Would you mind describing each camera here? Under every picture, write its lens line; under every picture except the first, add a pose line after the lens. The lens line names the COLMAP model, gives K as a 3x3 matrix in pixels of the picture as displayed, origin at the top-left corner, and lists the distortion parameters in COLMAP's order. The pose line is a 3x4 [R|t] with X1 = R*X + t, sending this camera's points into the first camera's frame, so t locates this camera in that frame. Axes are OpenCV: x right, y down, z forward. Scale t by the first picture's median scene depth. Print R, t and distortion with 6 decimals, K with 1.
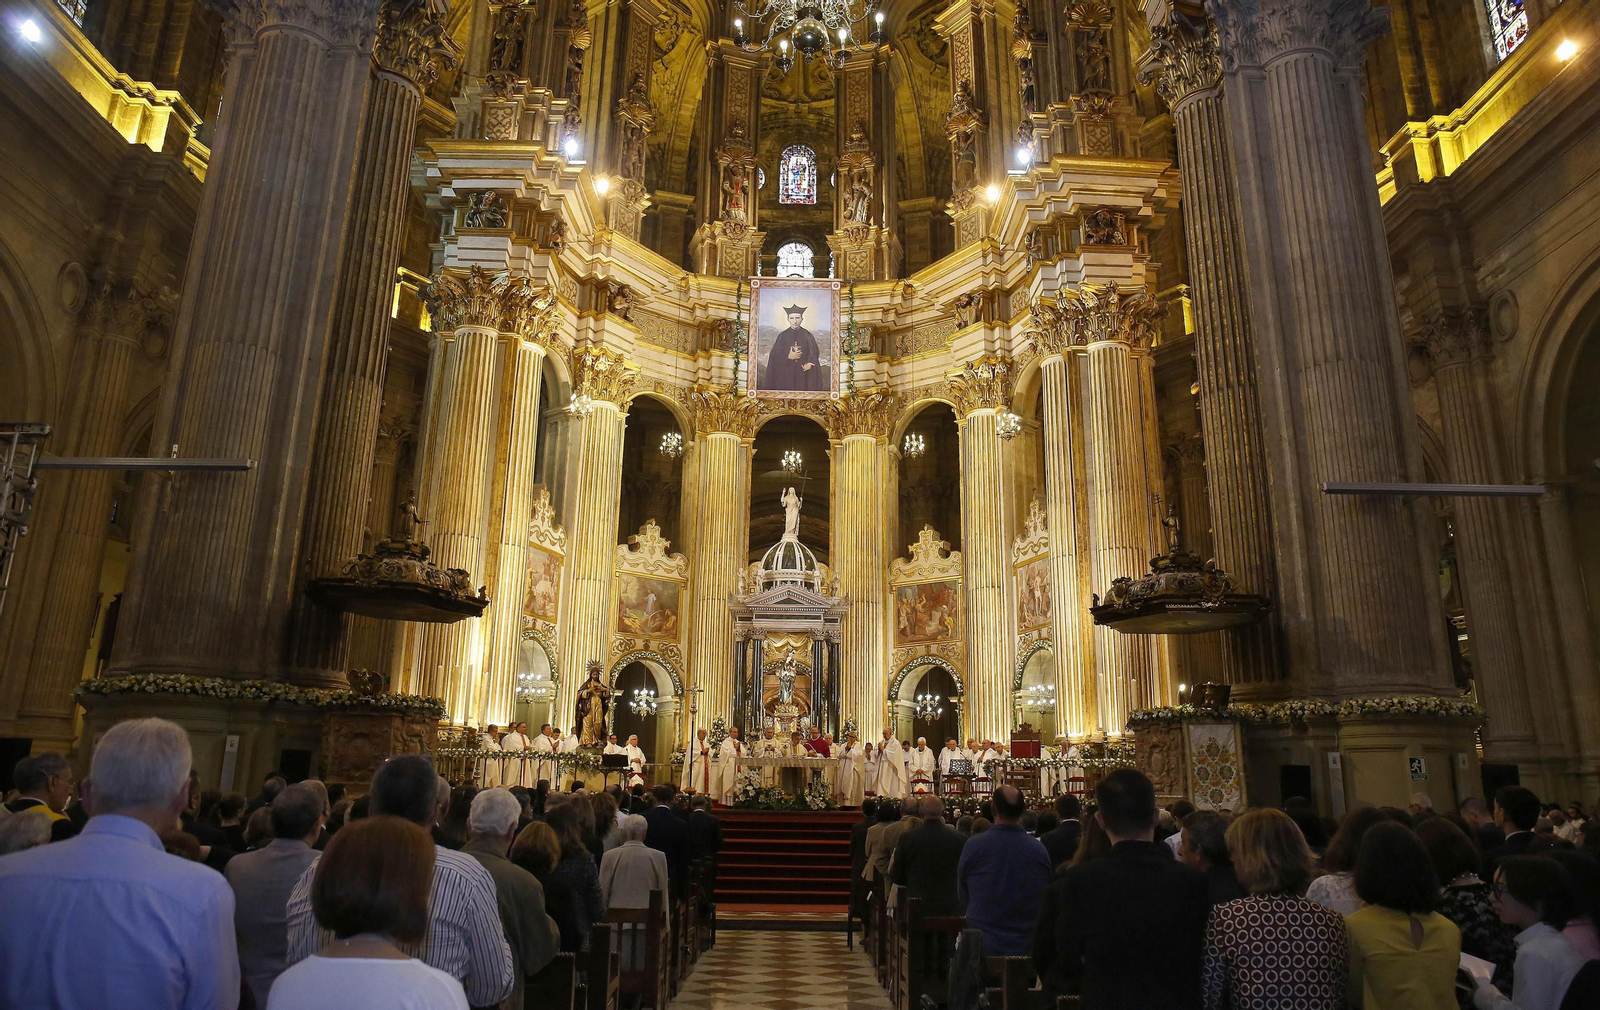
lens RADIAL K [[1130.9, 0, 799.6], [0, 1130.9, 469.7], [0, 0, 1]] dist [-0.117945, 0.153016]
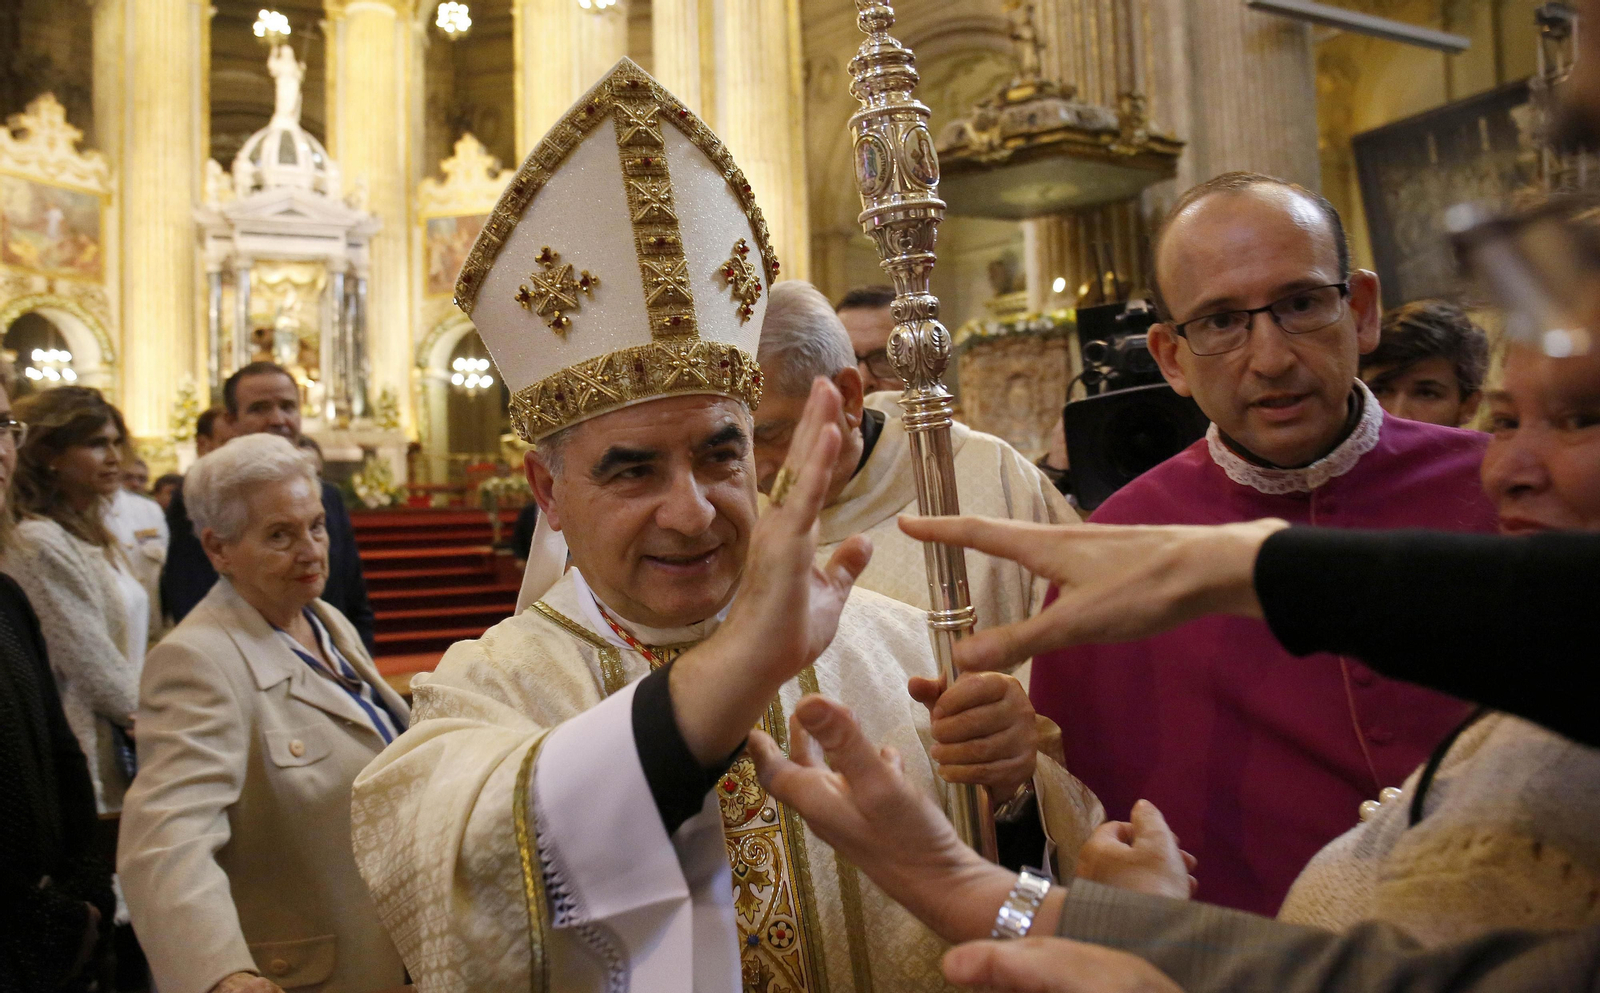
lens RADIAL K [[1164.9, 0, 721.1], [0, 1164.9, 472.4], [0, 0, 1]] dist [-0.079335, 0.076208]
pose [[0.917036, -0.031837, 0.397531, -0.044242], [-0.070859, 0.967940, 0.240980, 0.070856], [-0.392459, -0.249156, 0.885380, 0.215728]]
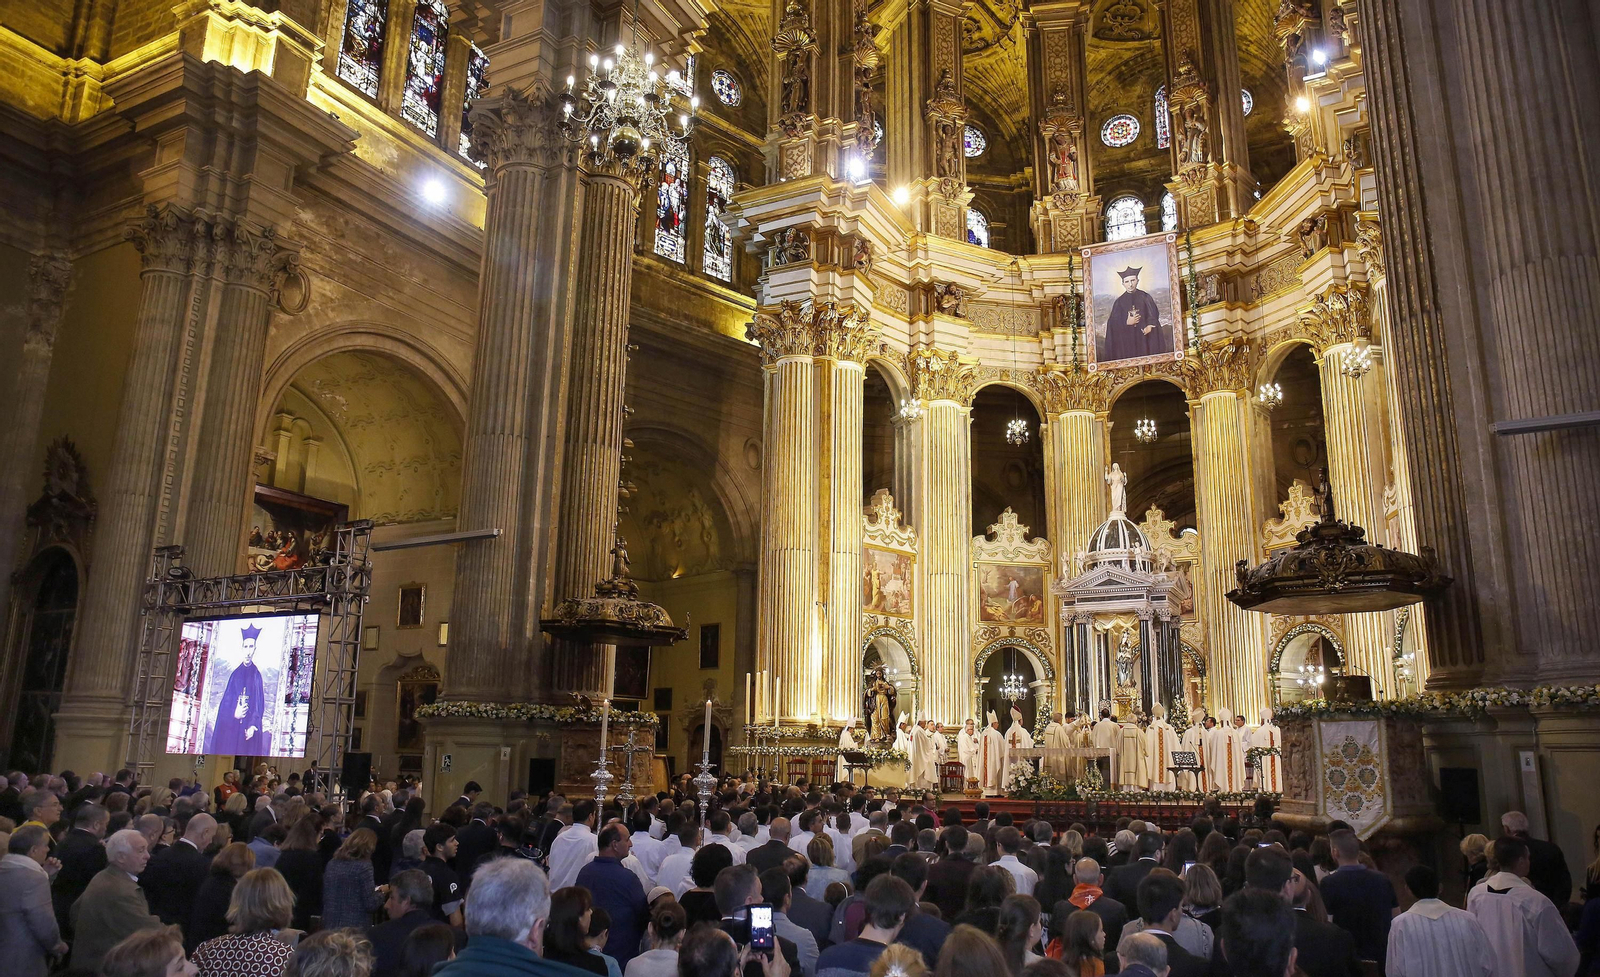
lens RADIAL K [[1136.1, 0, 800.0], [0, 1136.1, 488.5], [0, 0, 1]] dist [-0.112842, 0.117567]
pose [[0.874612, -0.116956, -0.470504, 0.190751], [0.138023, 0.990375, 0.010385, -0.009270], [0.464761, -0.074024, 0.882337, 0.018992]]
